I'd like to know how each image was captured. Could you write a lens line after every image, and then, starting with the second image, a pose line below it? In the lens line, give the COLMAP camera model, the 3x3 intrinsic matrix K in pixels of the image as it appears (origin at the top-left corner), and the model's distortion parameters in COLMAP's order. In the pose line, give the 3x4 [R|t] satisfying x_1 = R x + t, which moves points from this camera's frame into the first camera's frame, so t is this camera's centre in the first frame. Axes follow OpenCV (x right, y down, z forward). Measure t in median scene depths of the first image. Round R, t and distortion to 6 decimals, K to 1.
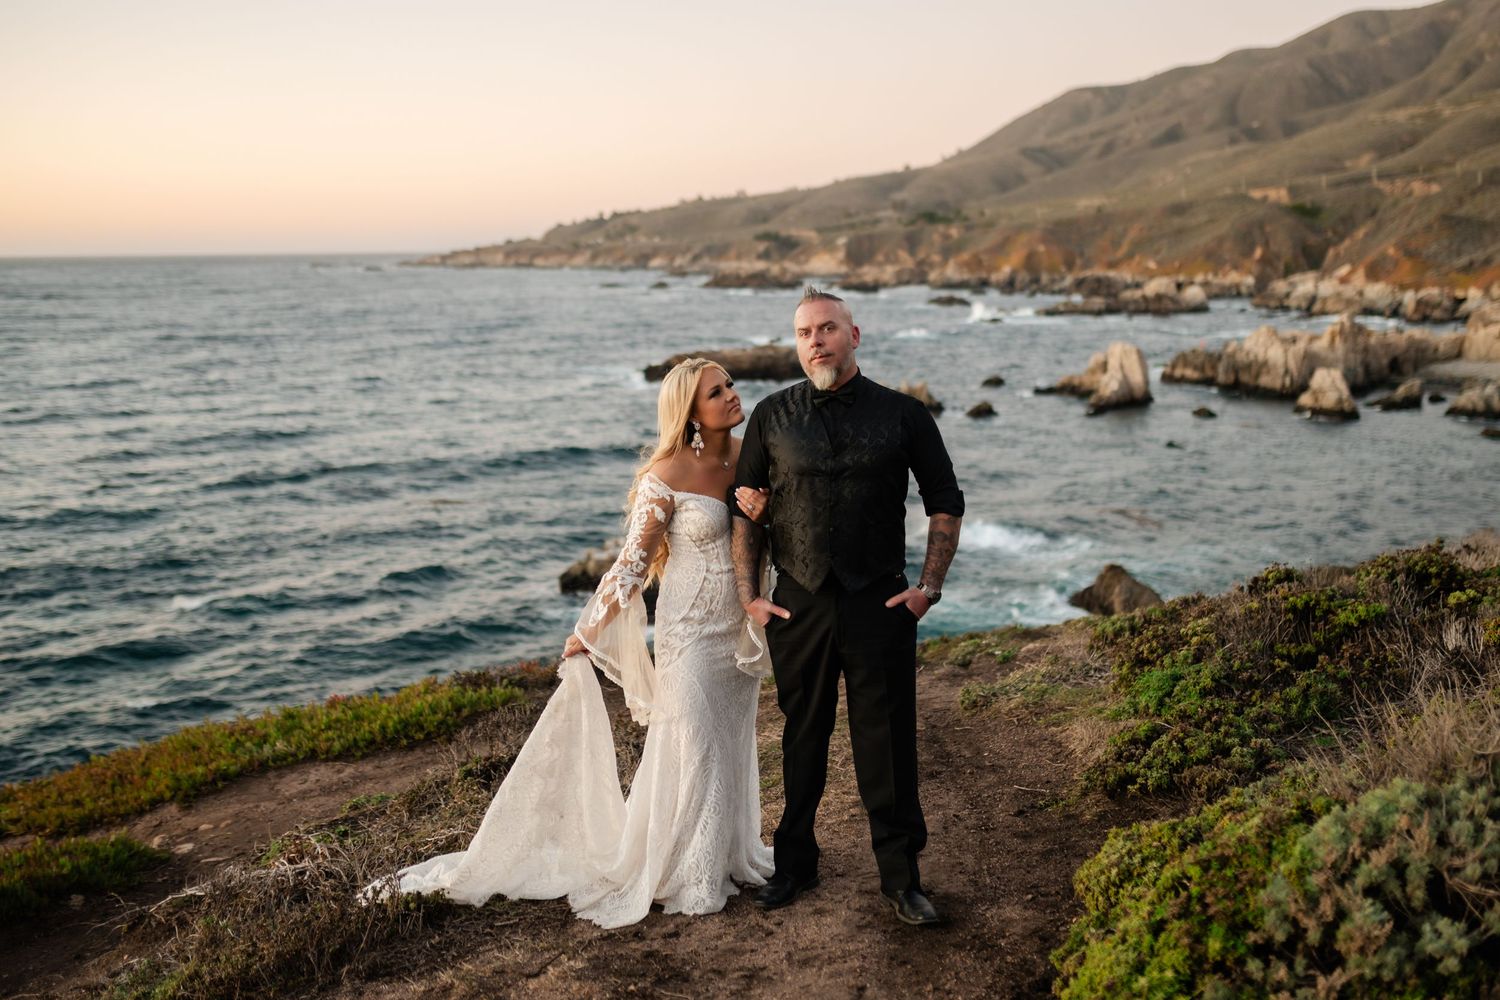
lens RADIAL K [[1704.6, 0, 710.9], [0, 1704.6, 515.0], [0, 0, 1]] dist [-0.001012, 0.008981]
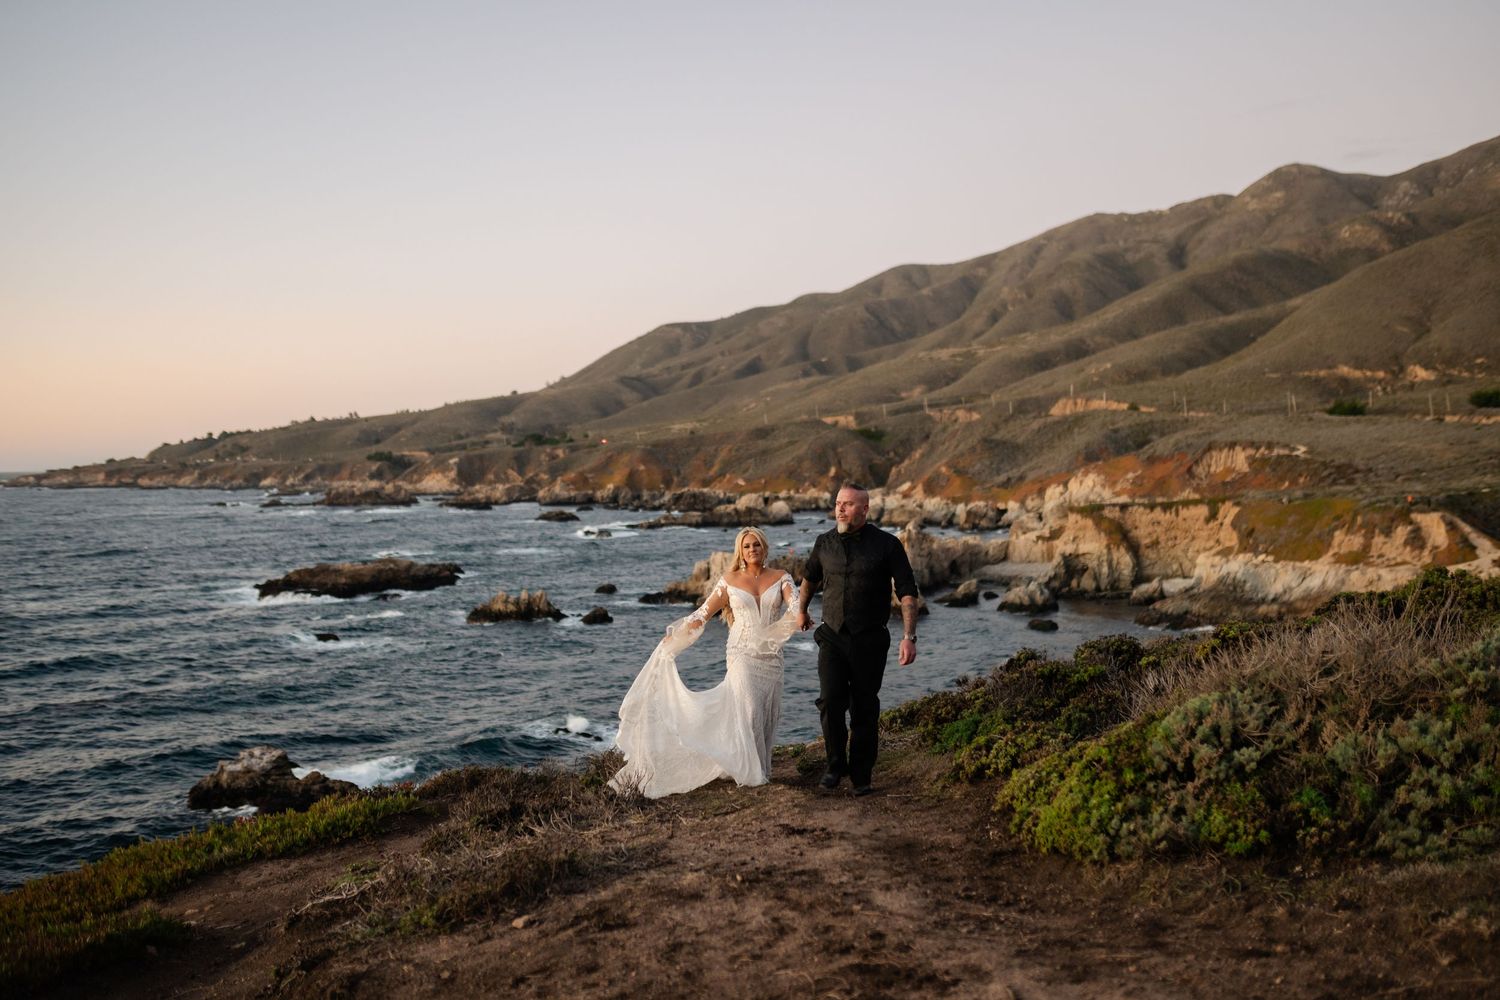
lens RADIAL K [[1729.1, 0, 728.6], [0, 1729.1, 527.8], [0, 0, 1]] dist [0.001493, 0.018478]
pose [[0.961547, -0.008444, 0.274511, -0.060431], [0.042959, 0.991848, -0.119964, 0.017693], [-0.271260, 0.127144, 0.954071, -0.067887]]
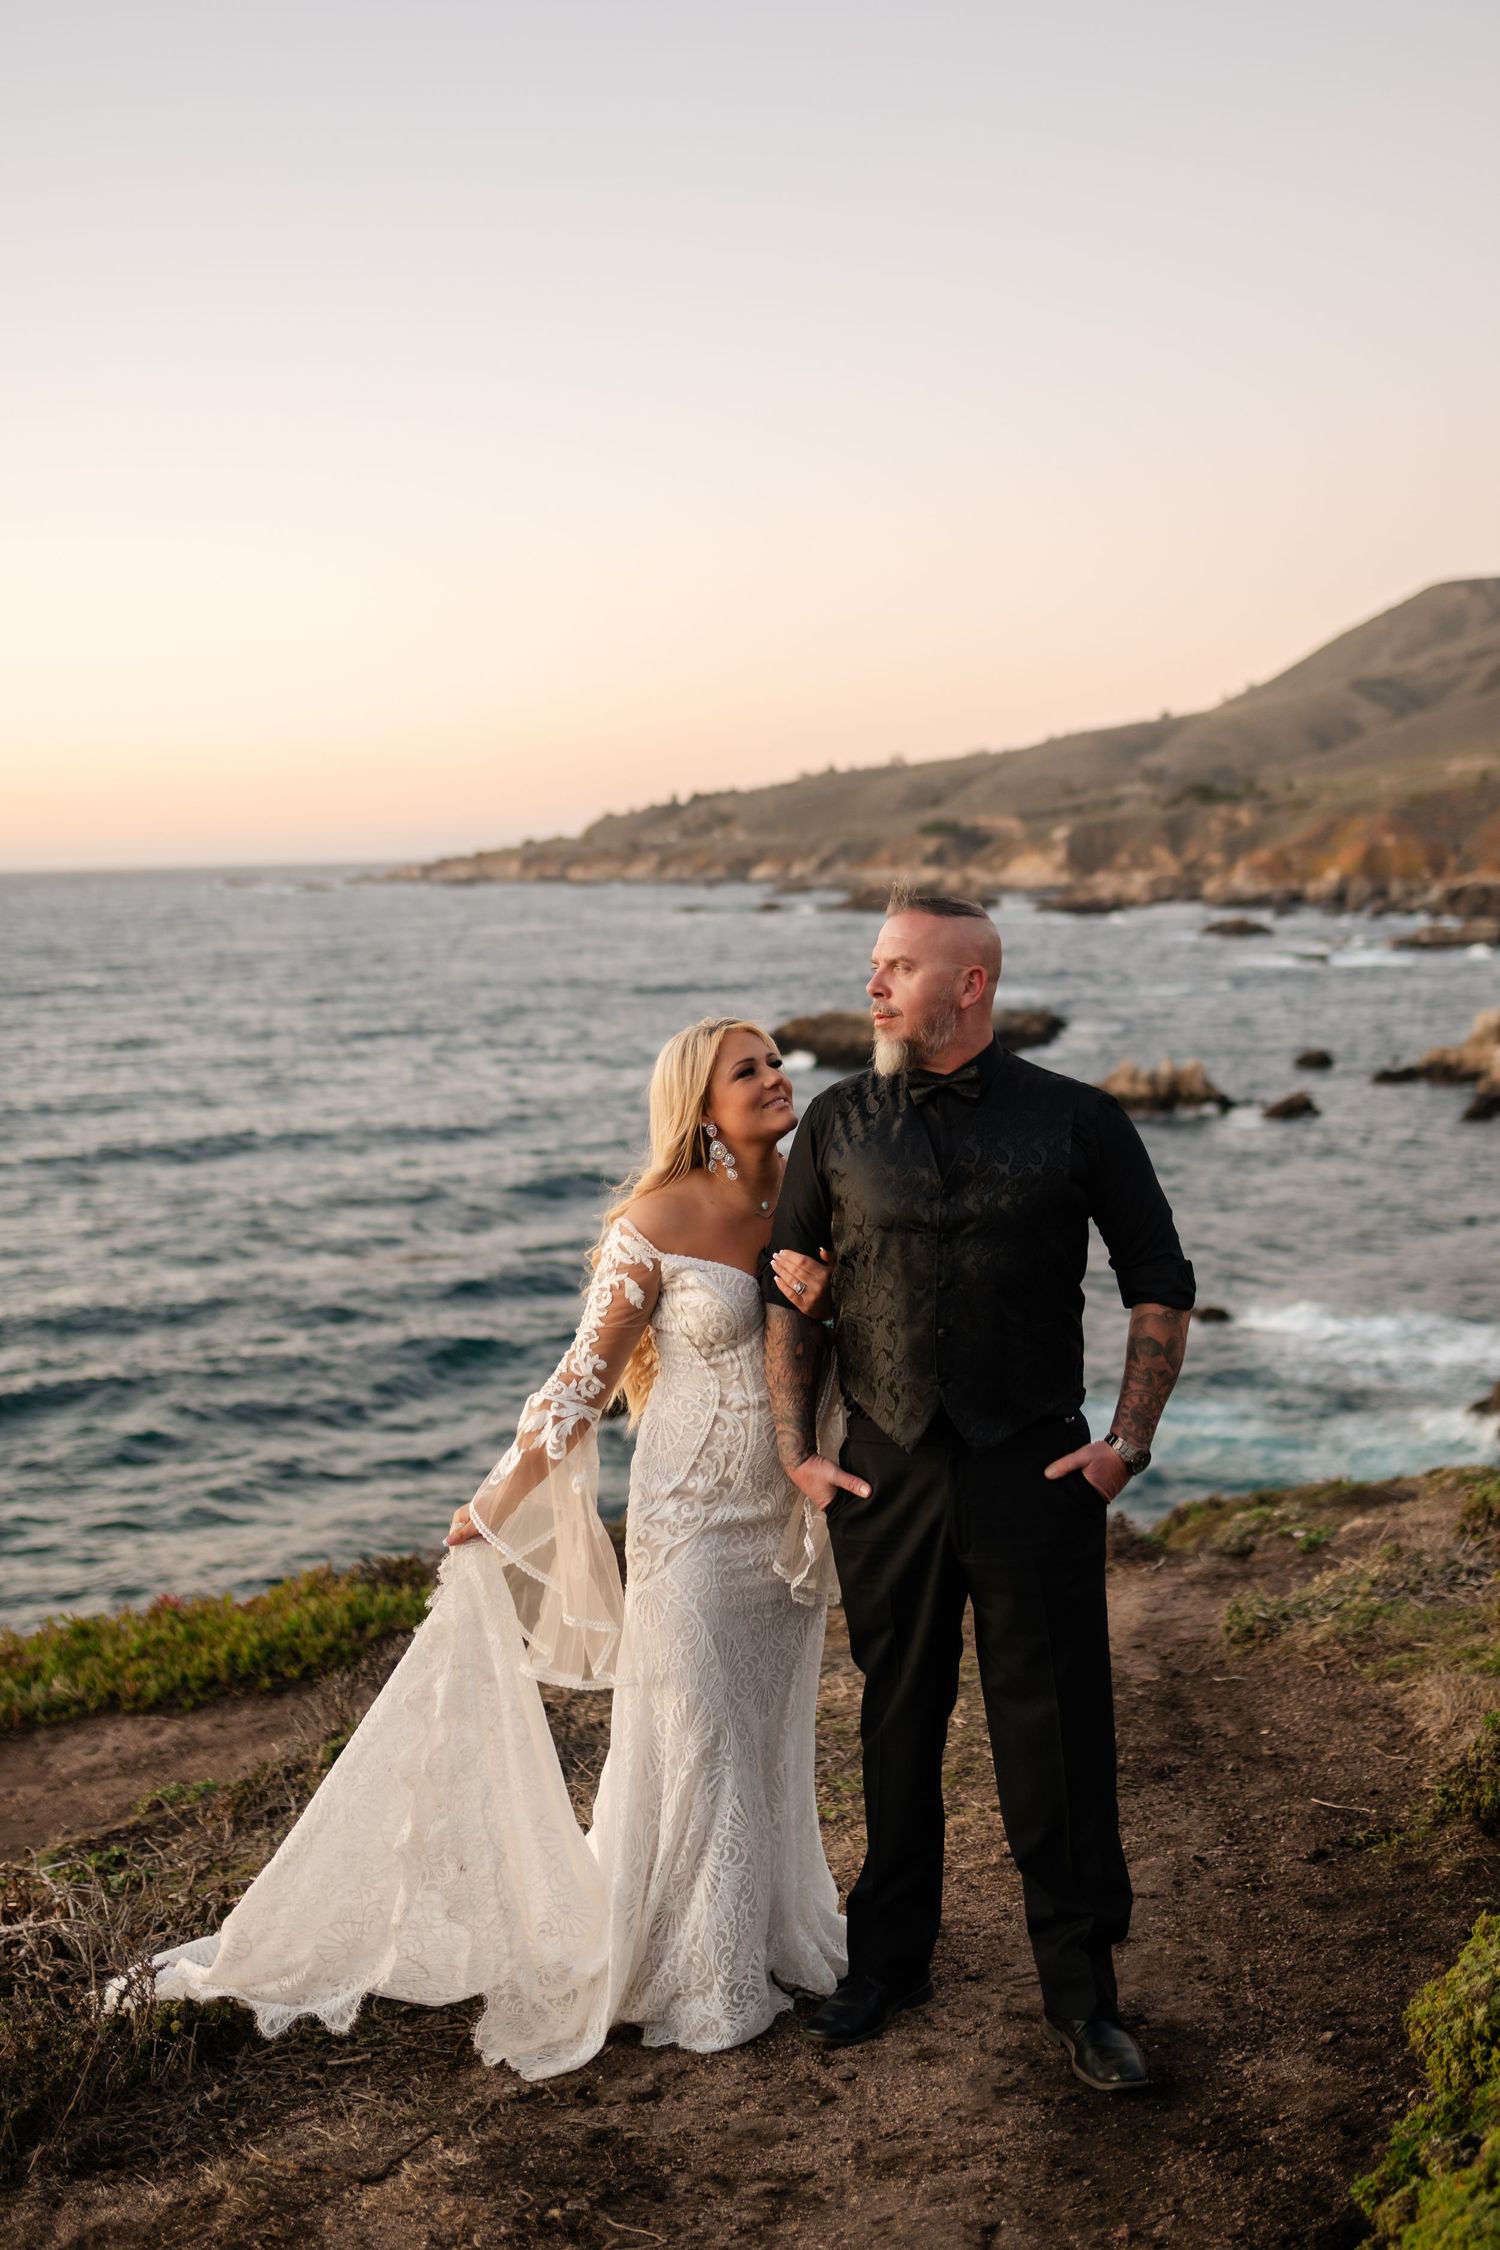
lens RADIAL K [[2682.8, 0, 668.6], [0, 2682.8, 1022.2], [0, 0, 1]] dist [0.007641, -0.018540]
pose [[0.996830, -0.007830, -0.079175, 0.013183], [0.000427, 0.995657, -0.093097, -0.002430], [0.079560, 0.092768, 0.992504, 0.033955]]
